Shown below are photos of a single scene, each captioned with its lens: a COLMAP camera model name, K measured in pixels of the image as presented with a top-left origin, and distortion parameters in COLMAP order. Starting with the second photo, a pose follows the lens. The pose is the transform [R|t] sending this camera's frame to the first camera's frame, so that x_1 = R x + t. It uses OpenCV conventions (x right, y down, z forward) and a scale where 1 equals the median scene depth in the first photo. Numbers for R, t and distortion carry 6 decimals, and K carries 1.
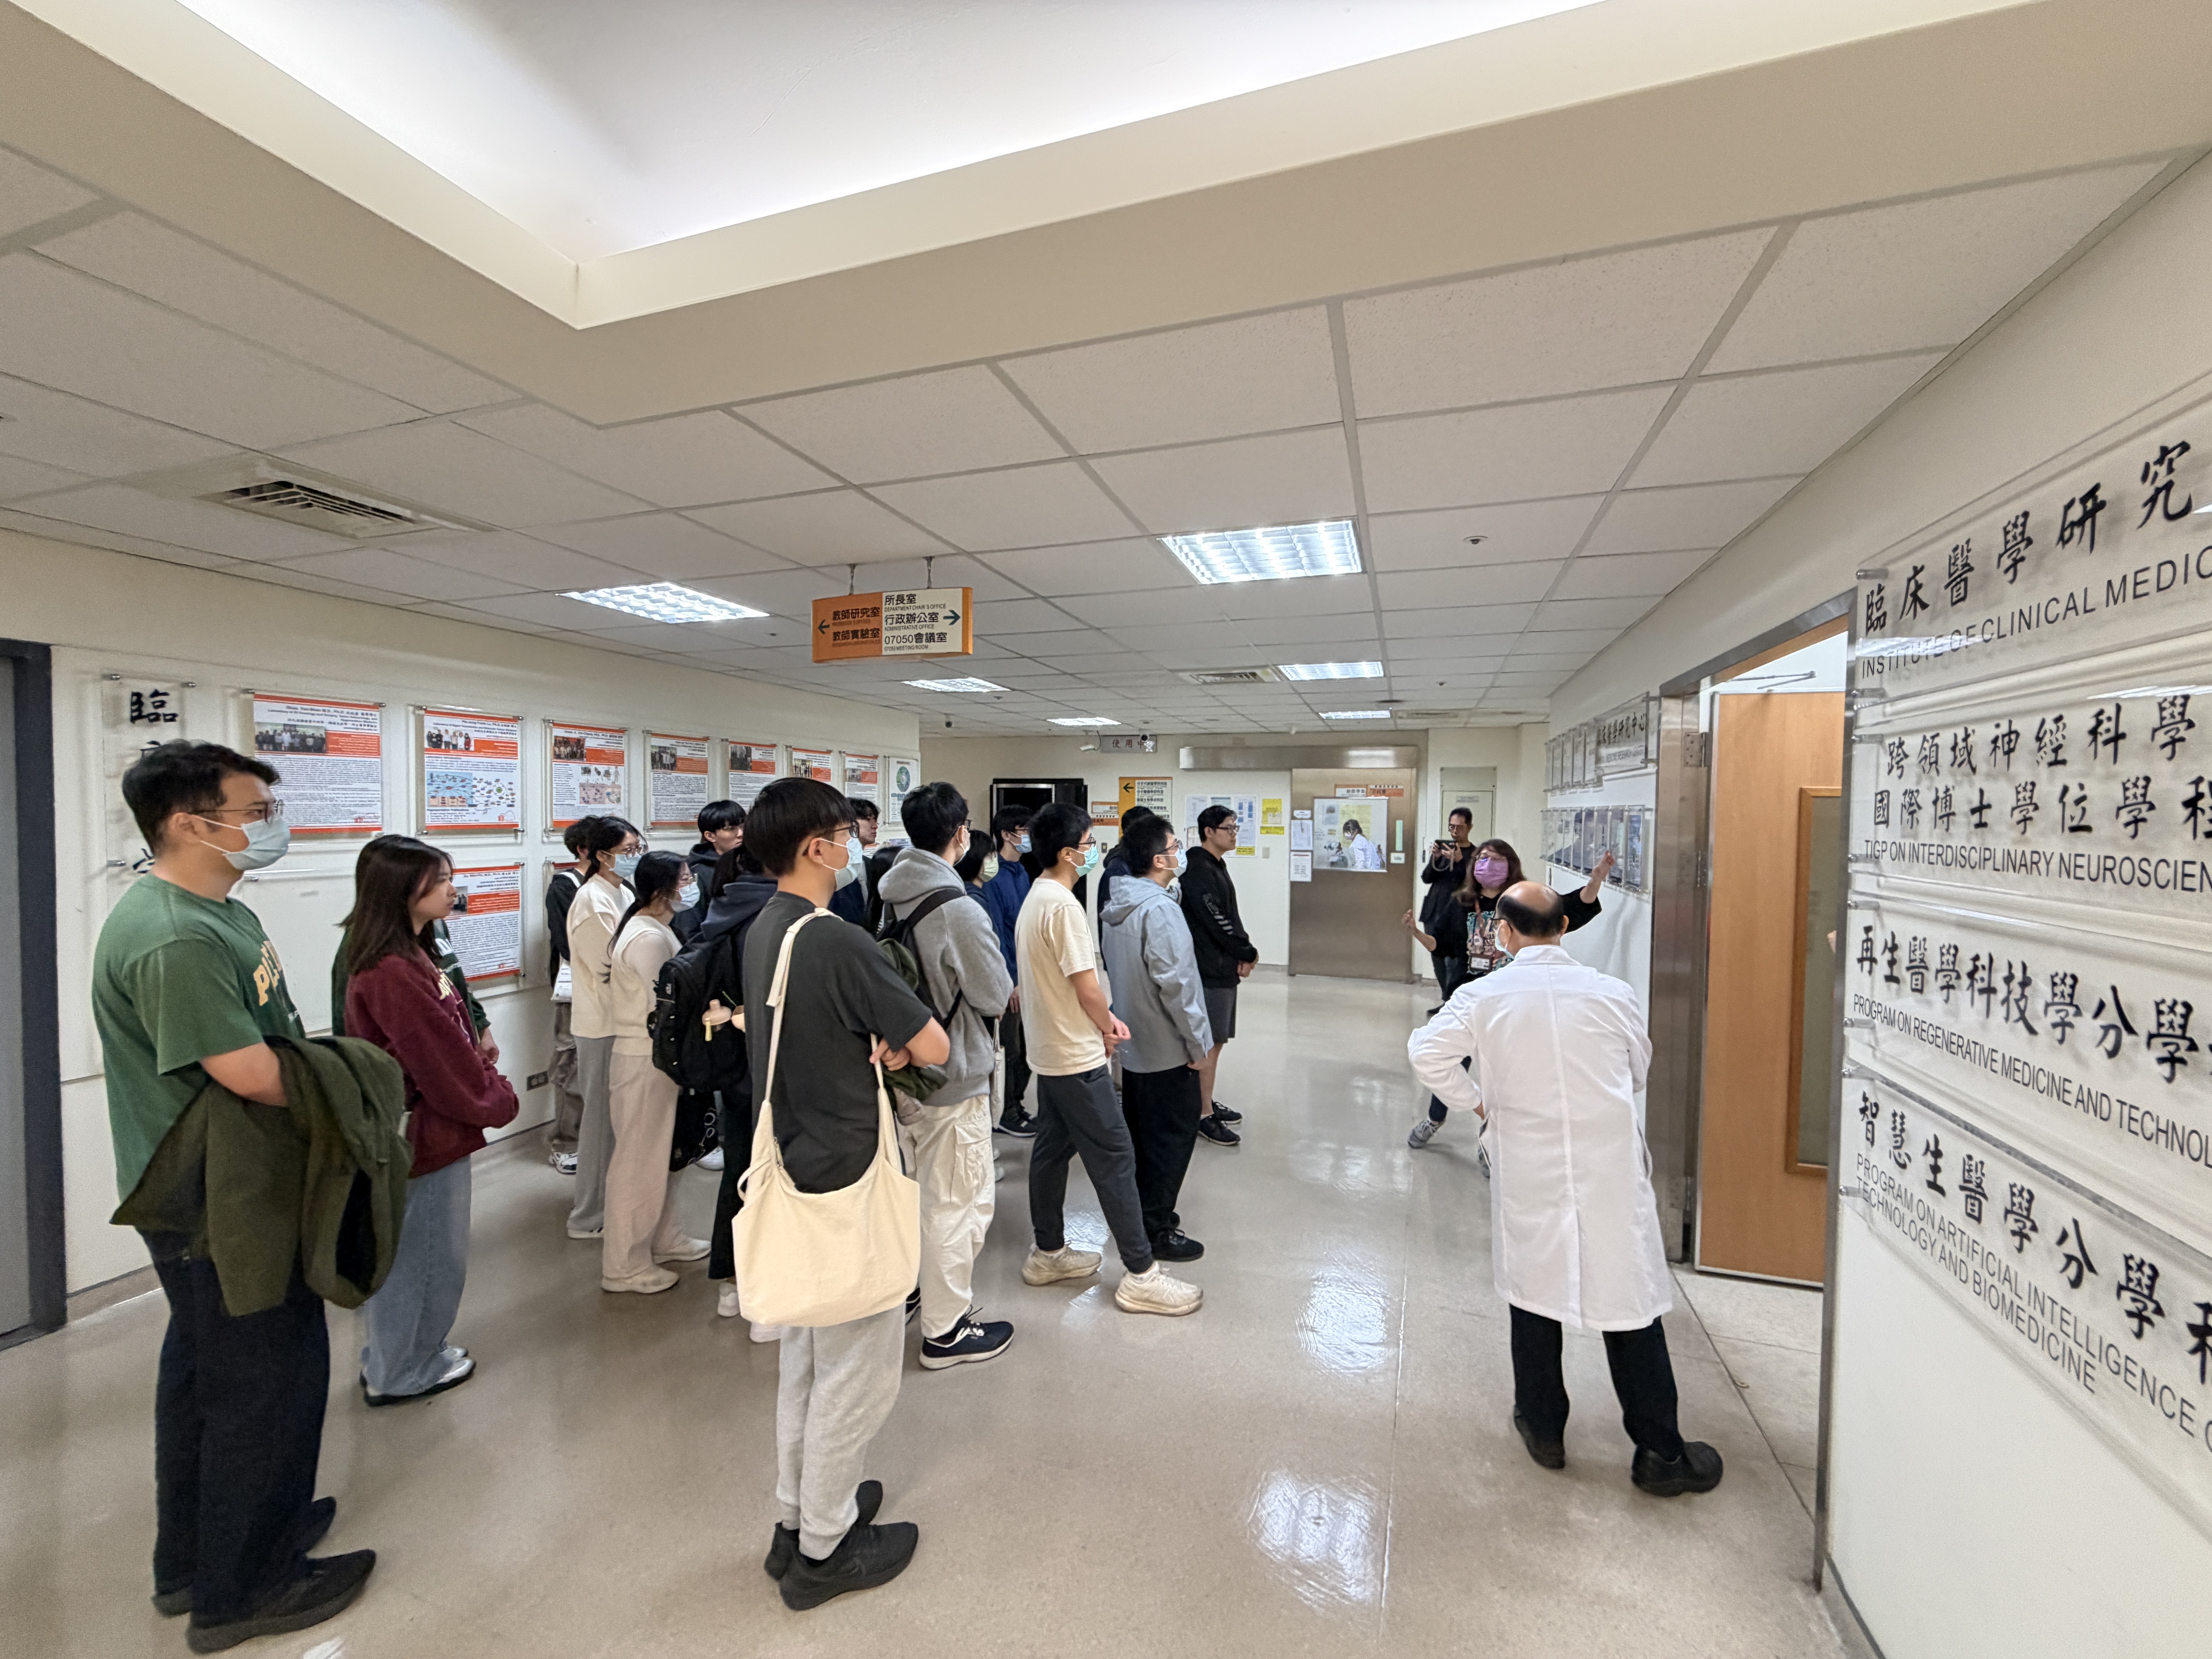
lens RADIAL K [[885.4, 0, 1106.0], [0, 885.4, 829.5], [0, 0, 1]] dist [-0.000970, -0.000066]
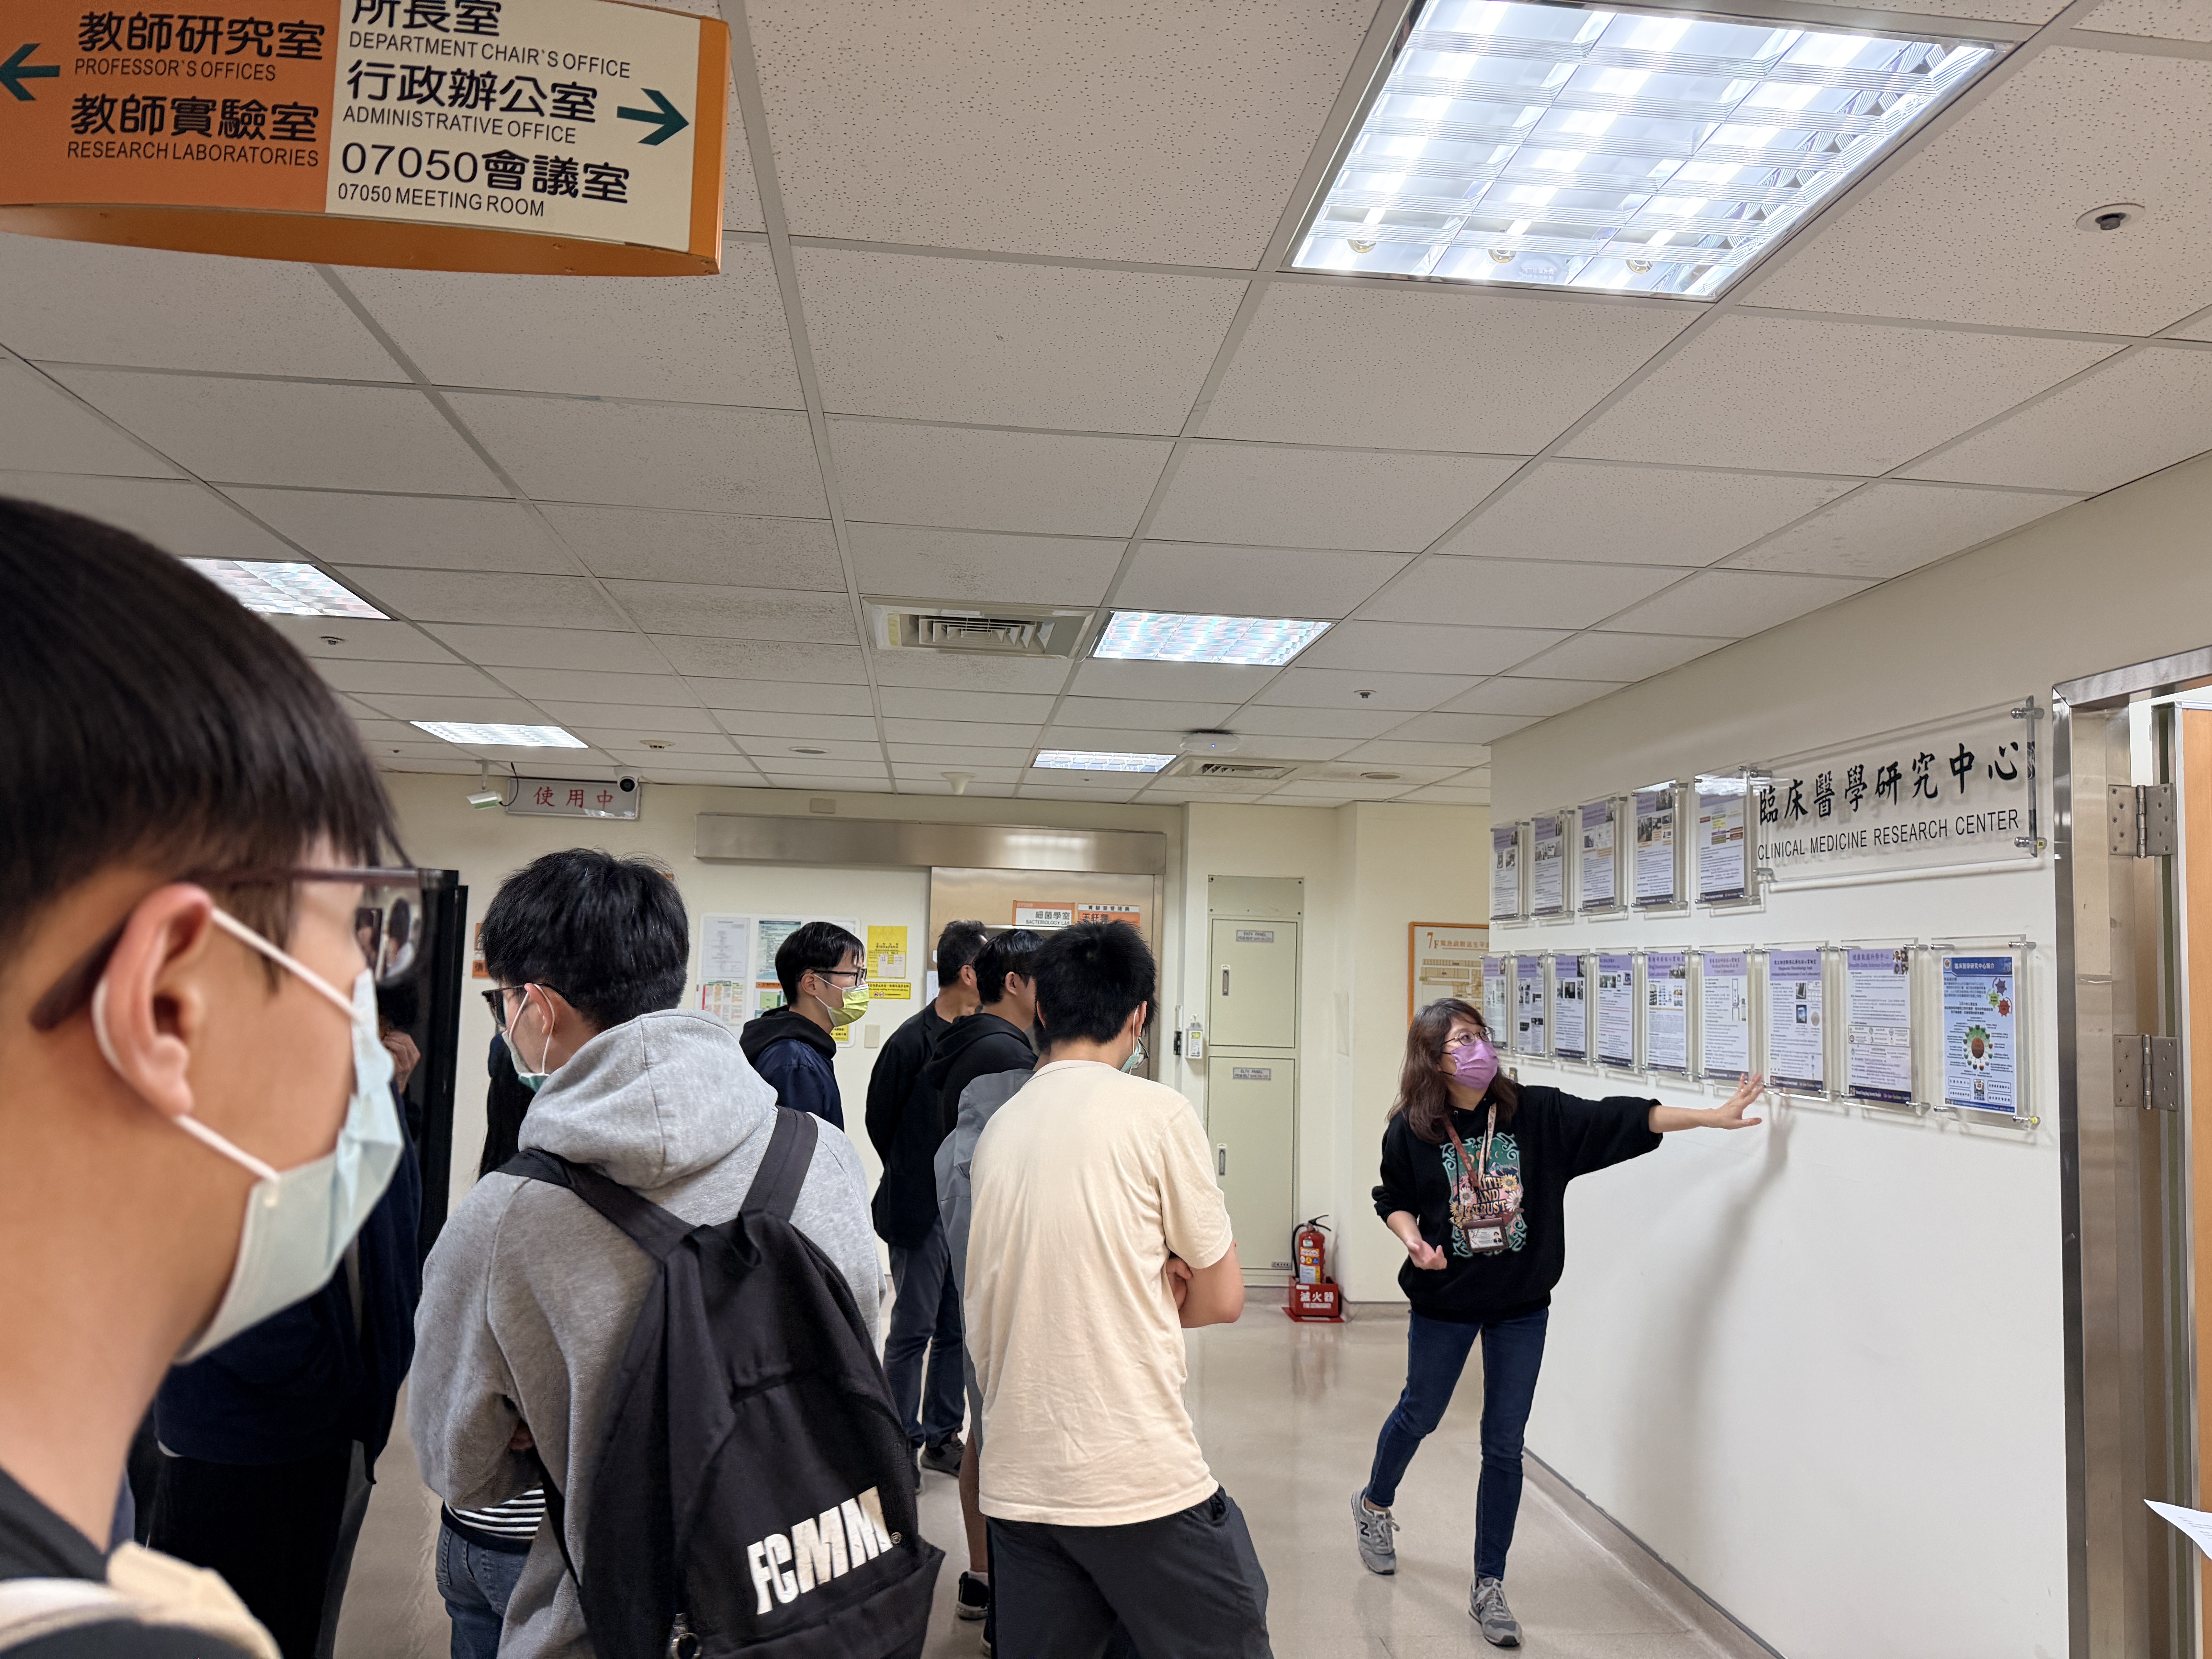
lens RADIAL K [[1581.6, 0, 1106.0], [0, 1581.6, 829.5], [0, 0, 1]] dist [0.004897, -0.000959]
pose [[0.905747, 0.057967, 0.419836, -0.229083], [-0.012565, 0.993840, -0.110113, 0.018508], [-0.423633, 0.094459, 0.900895, 0.524204]]
